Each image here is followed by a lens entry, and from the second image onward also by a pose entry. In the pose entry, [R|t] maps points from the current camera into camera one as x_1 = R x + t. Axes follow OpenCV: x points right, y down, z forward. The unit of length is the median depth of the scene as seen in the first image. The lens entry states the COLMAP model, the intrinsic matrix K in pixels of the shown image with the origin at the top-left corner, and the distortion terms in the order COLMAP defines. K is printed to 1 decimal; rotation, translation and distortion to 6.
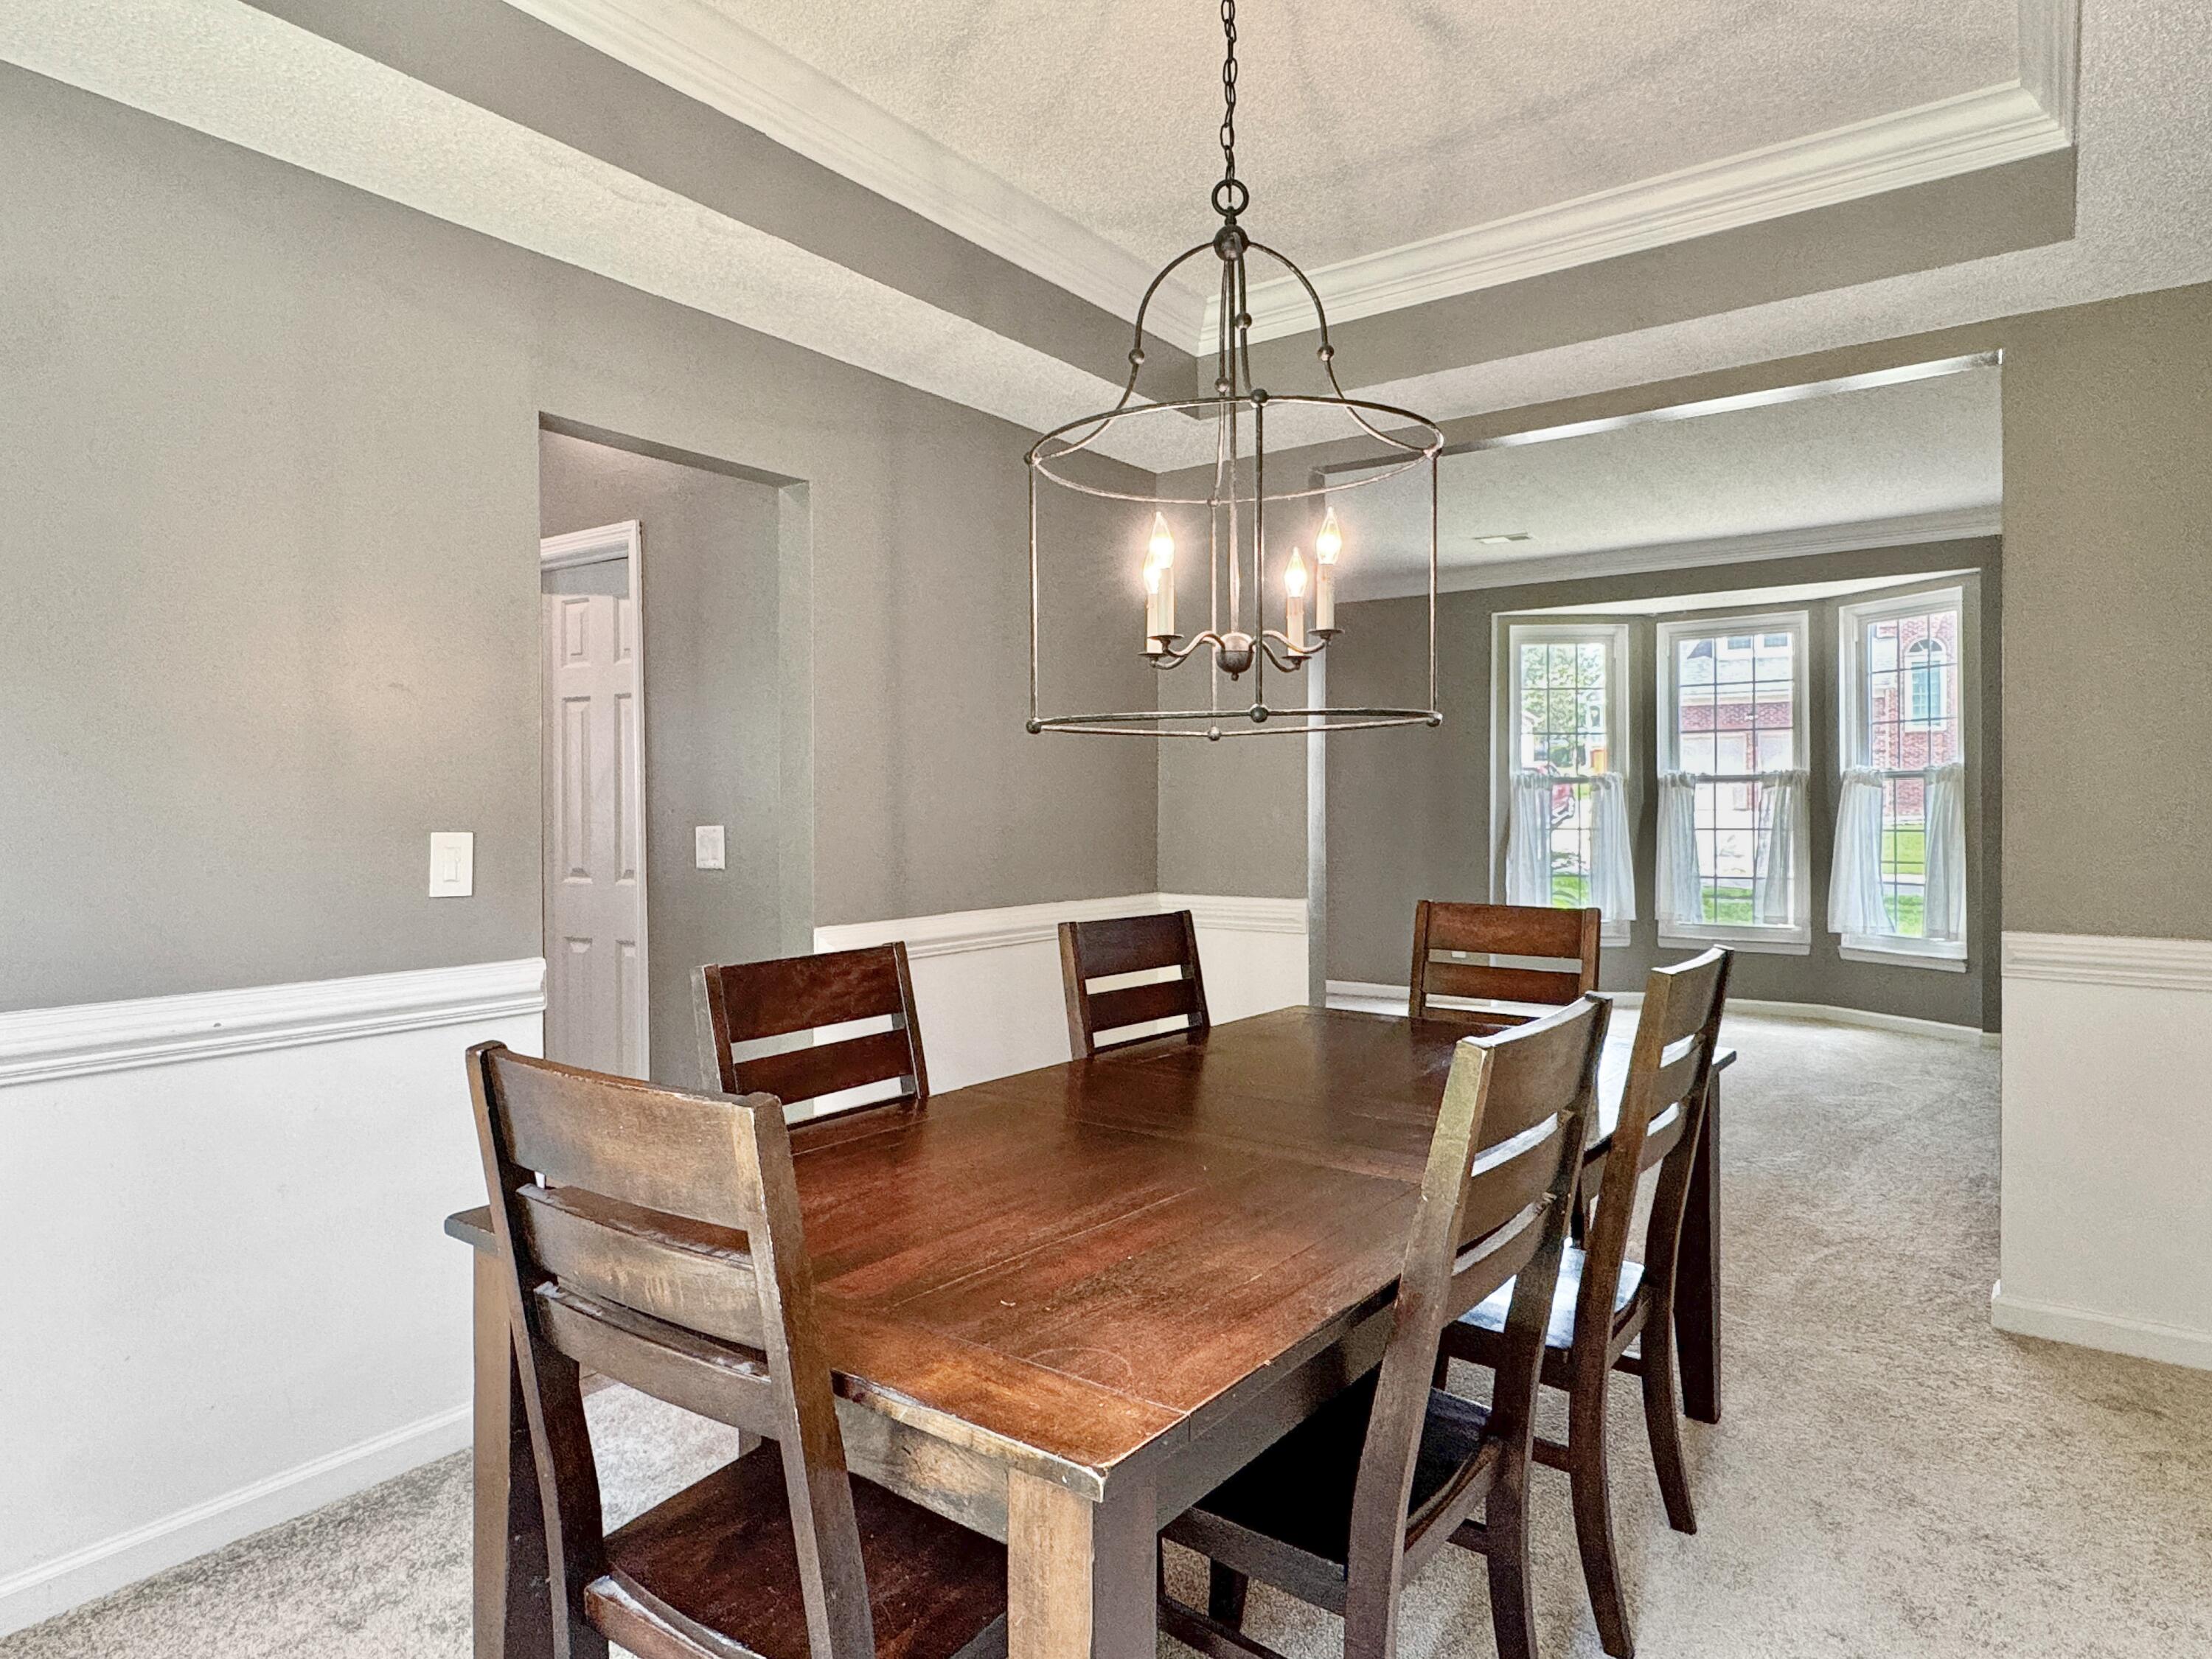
lens RADIAL K [[1288.7, 0, 1106.0], [0, 1288.7, 829.5], [0, 0, 1]] dist [0.006336, 0.001376]
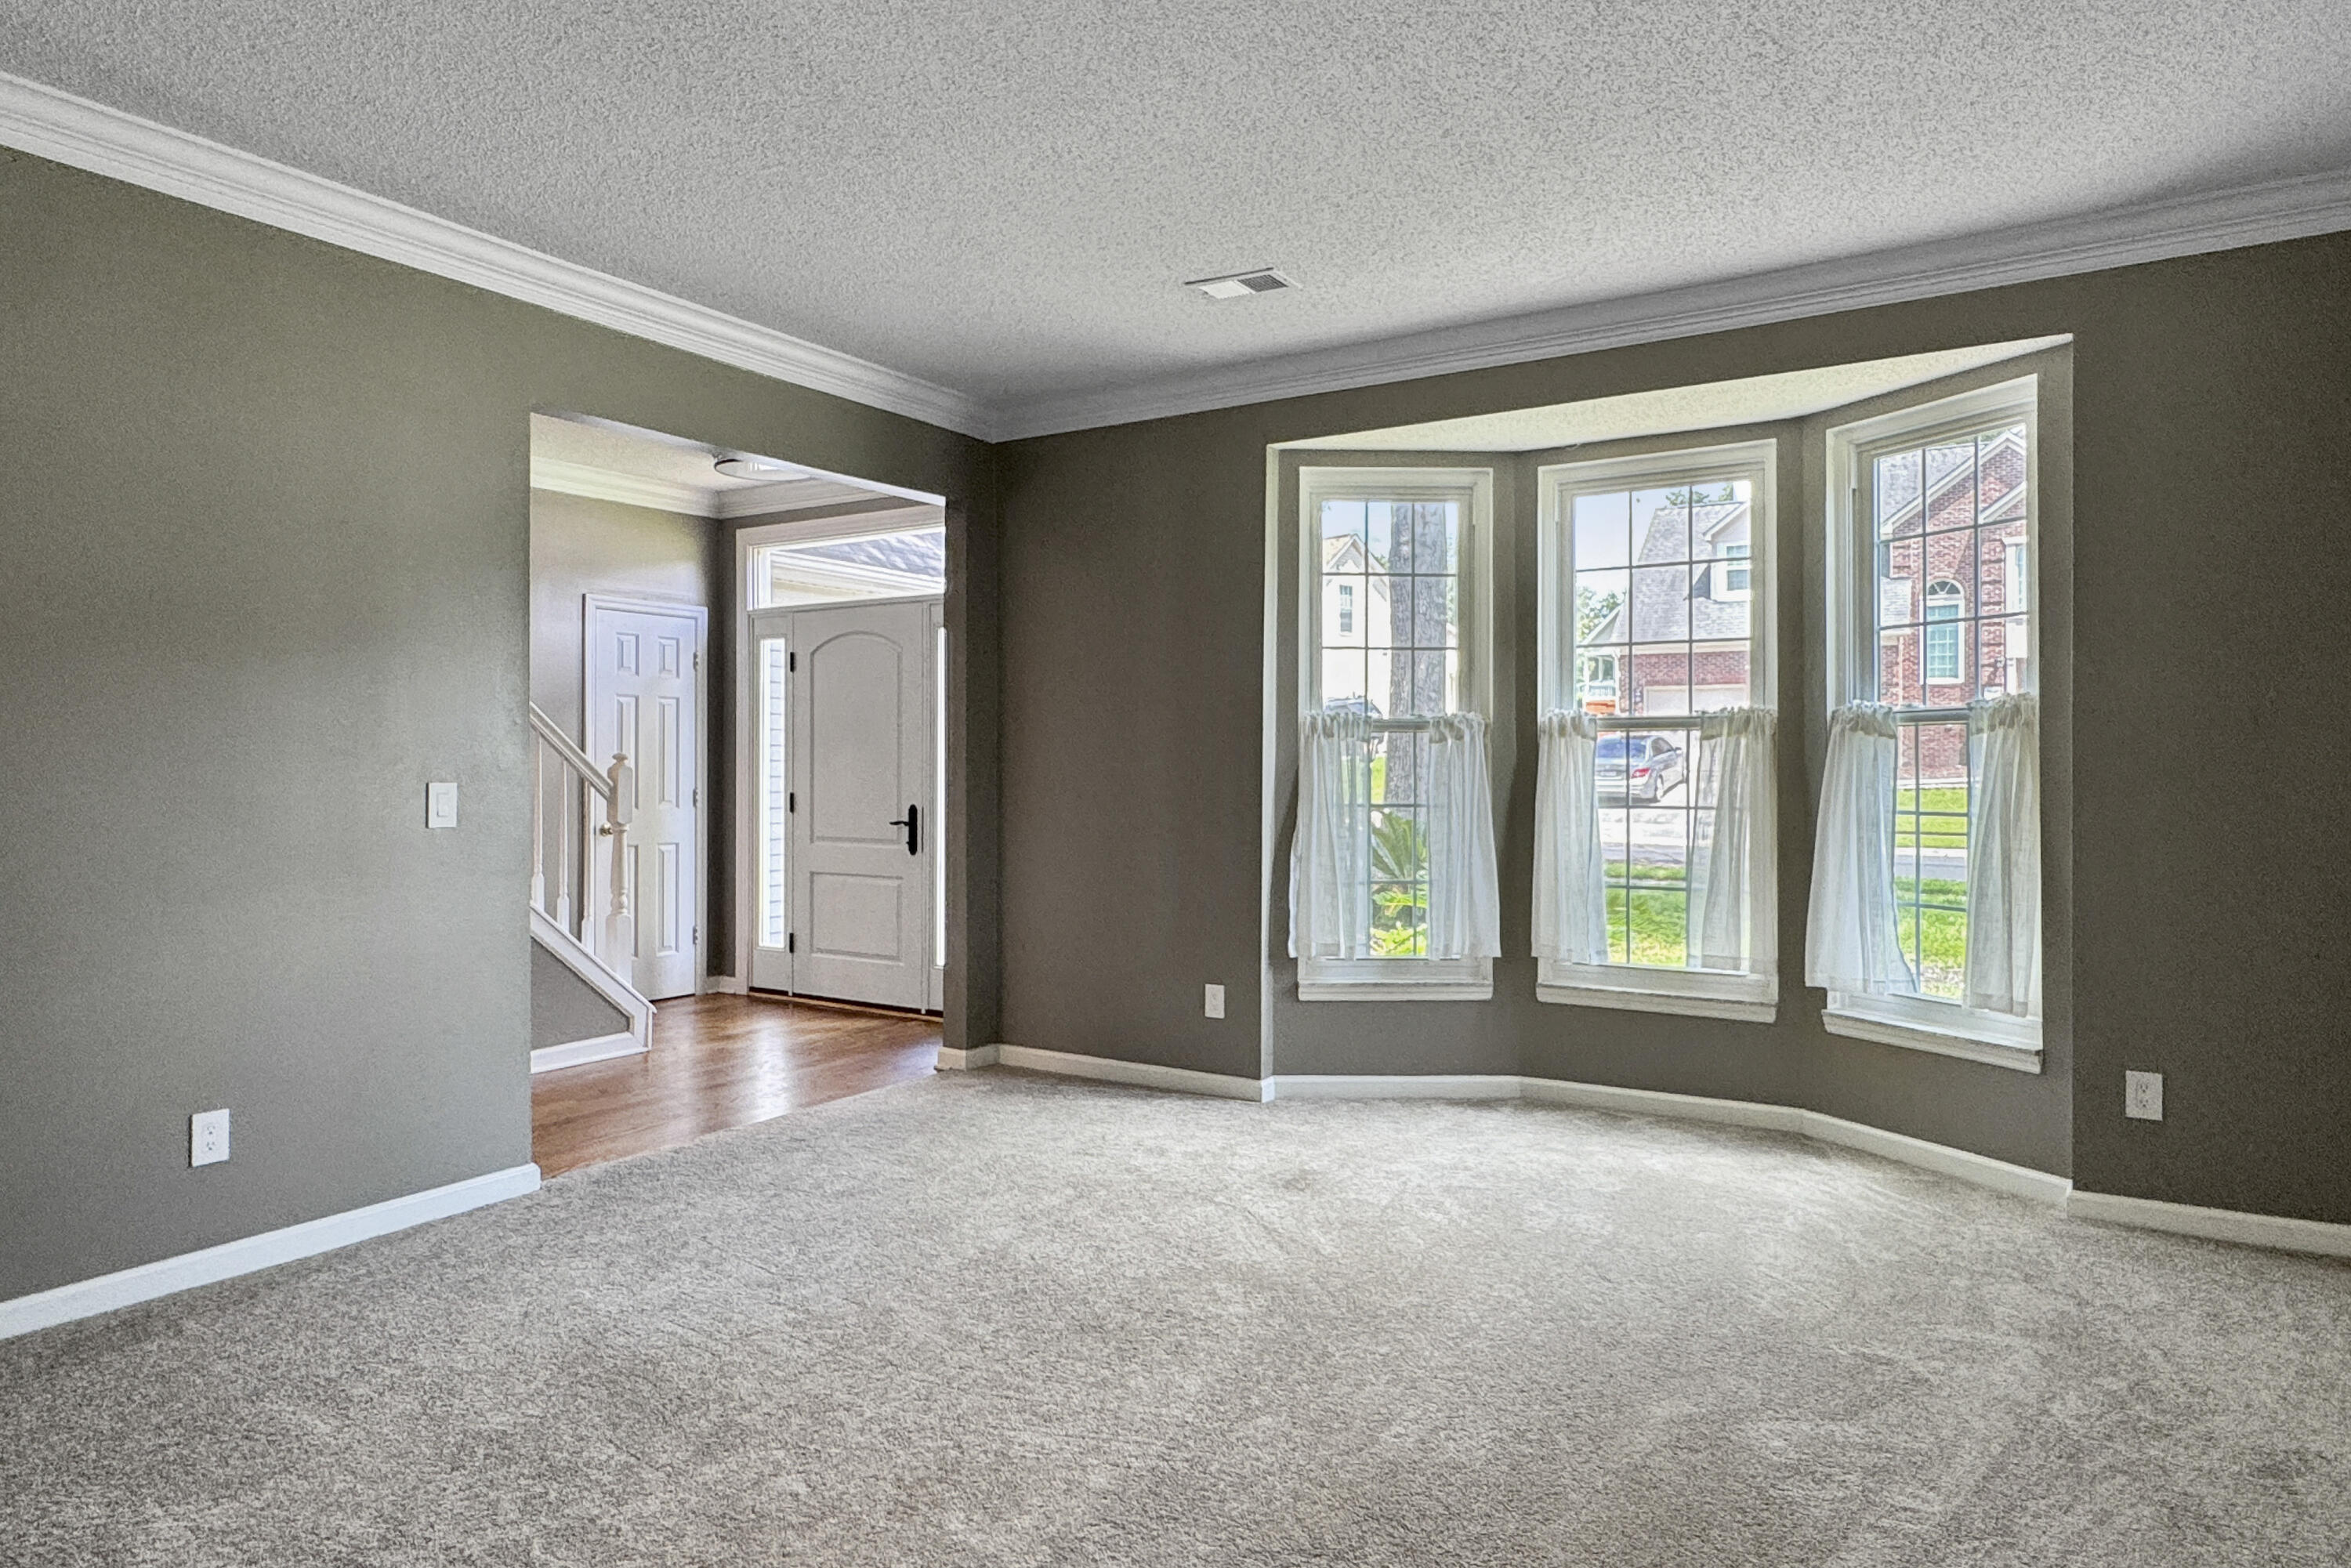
lens RADIAL K [[1393.9, 0, 1175.5], [0, 1393.9, 784.0], [0, 0, 1]] dist [0.018507, 0.000095]
pose [[0.997962, -0.000222, 0.063808, 0.228057], [-0.000075, 0.999989, 0.004654, -0.014330], [-0.063808, -0.004649, 0.997951, 0.376622]]
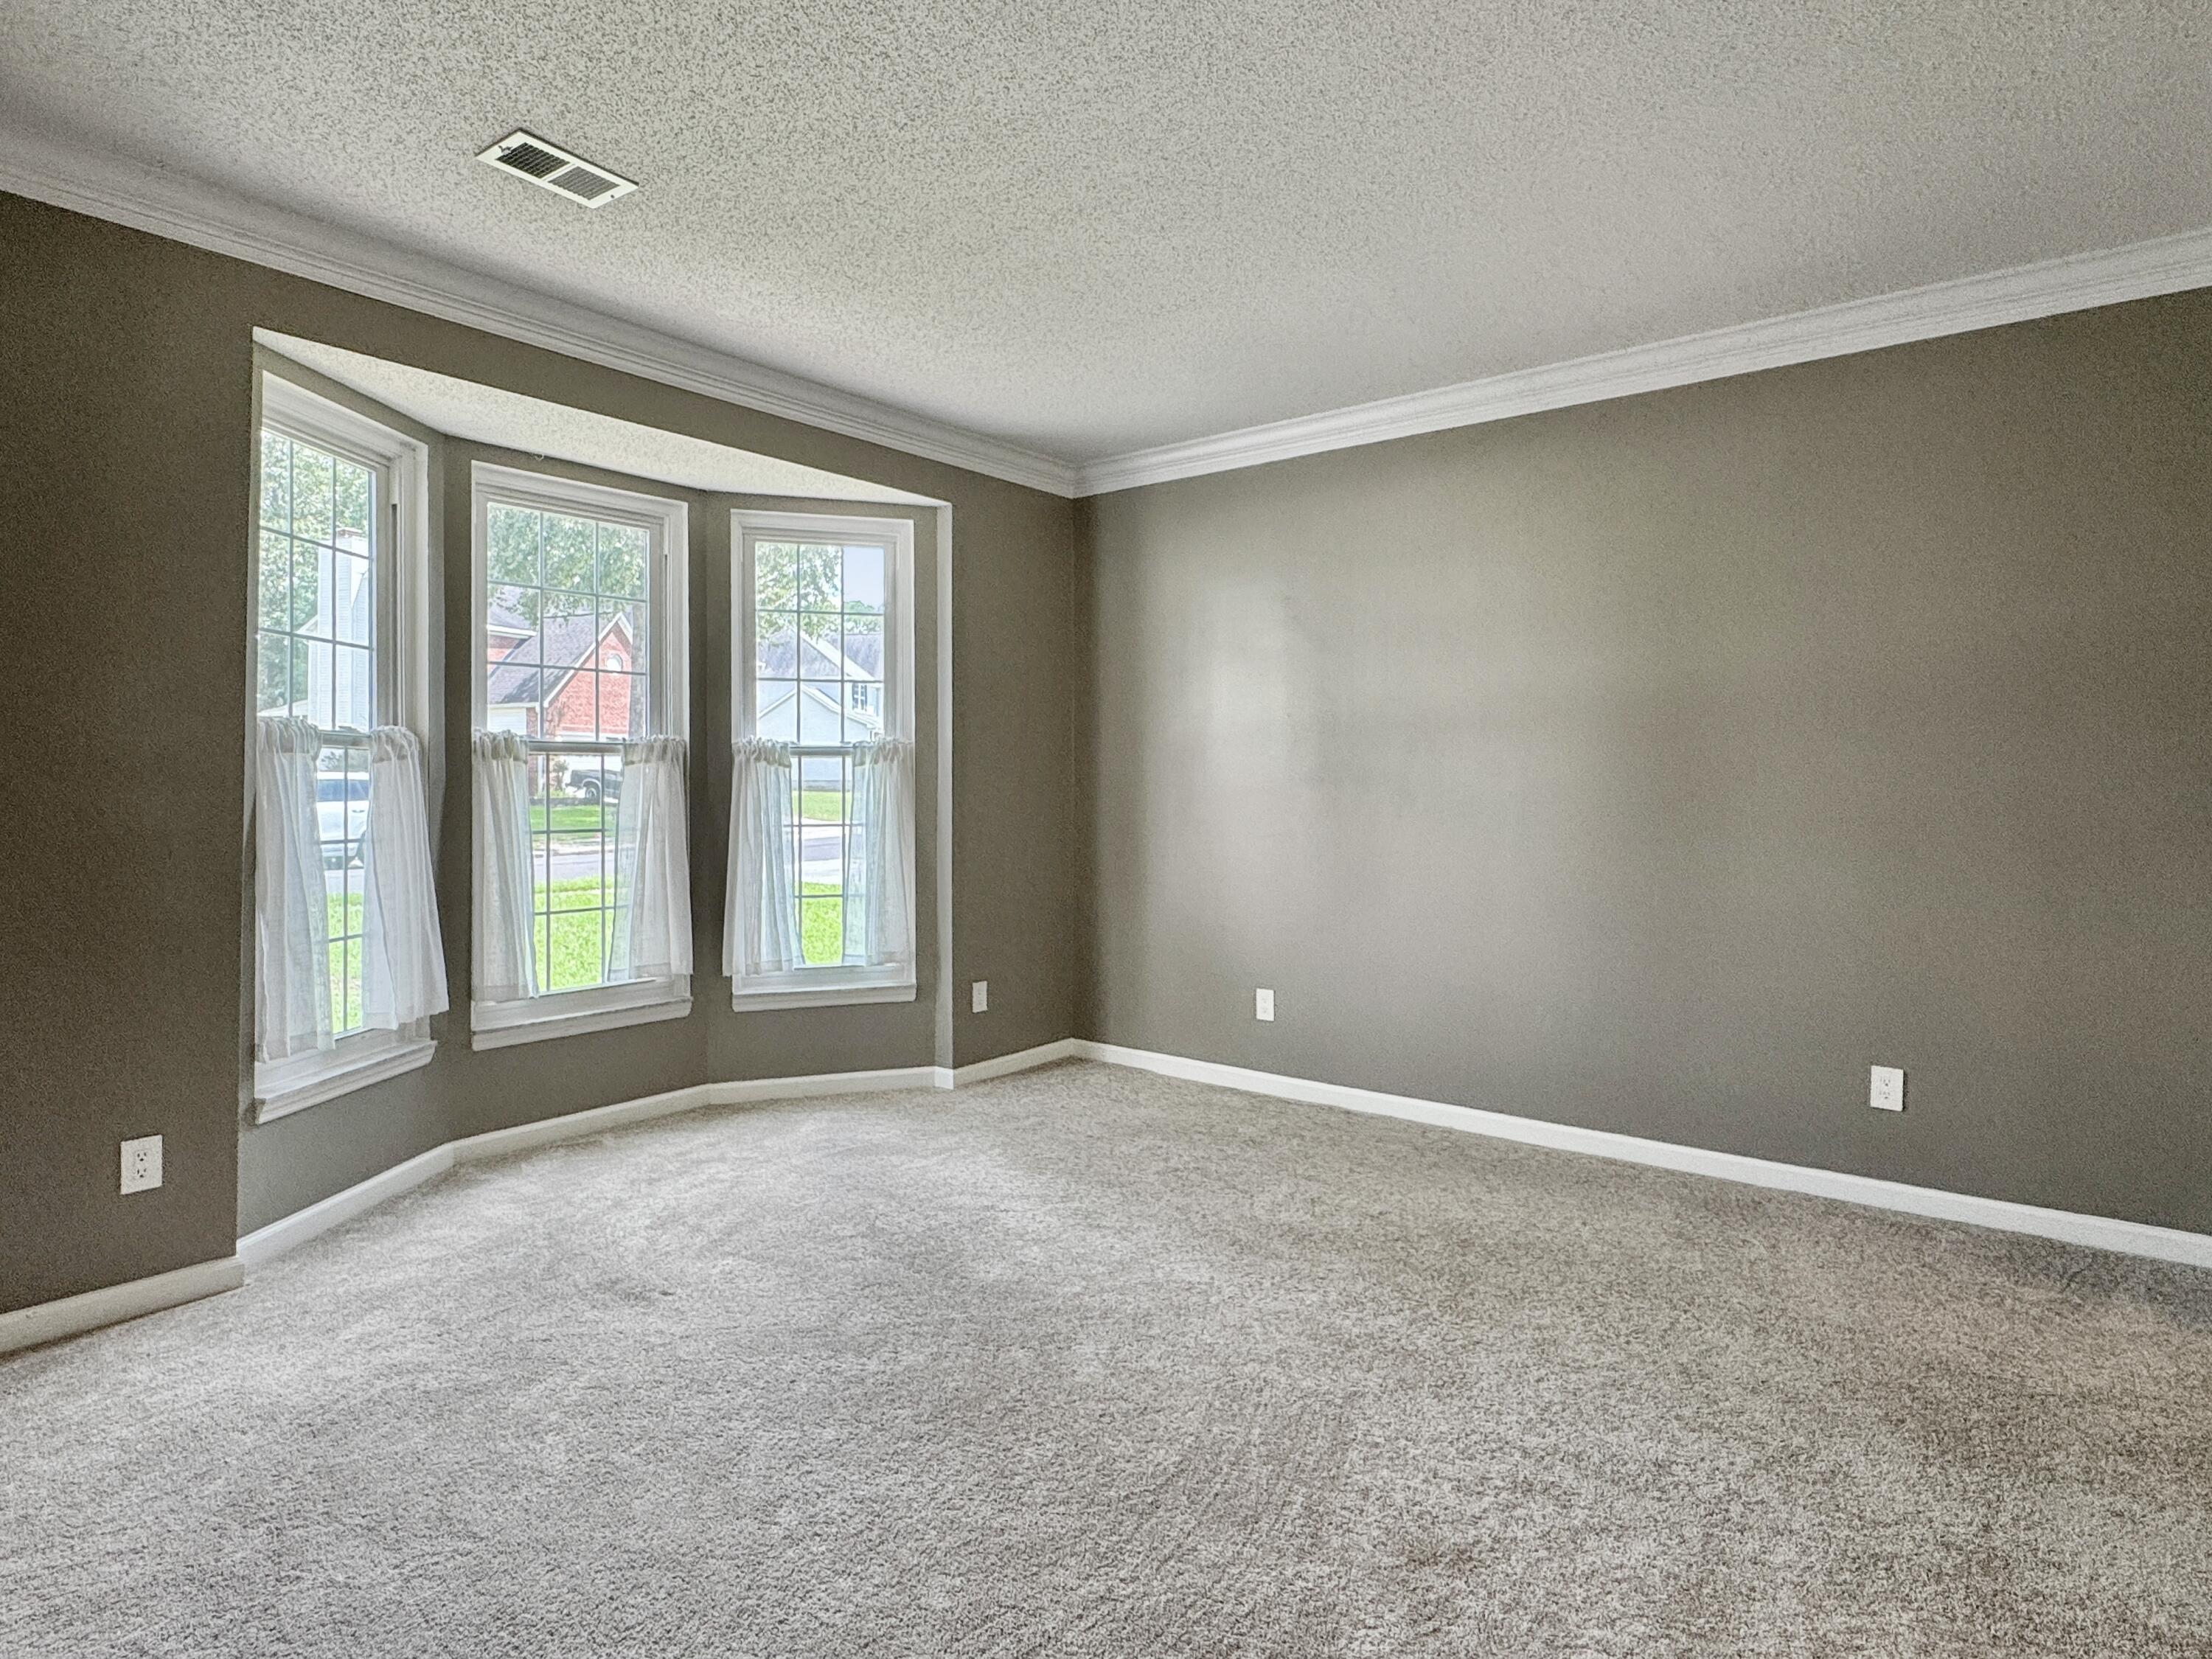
lens RADIAL K [[1172.2, 0, 1104.7], [0, 1172.2, 810.8], [0, 0, 1]] dist [-0.001968, -0.000833]
pose [[0.082188, -0.017895, 0.996456, -0.047002], [0.017697, 0.999707, 0.016493, -0.015035], [-0.996460, 0.016279, 0.082481, 0.732692]]
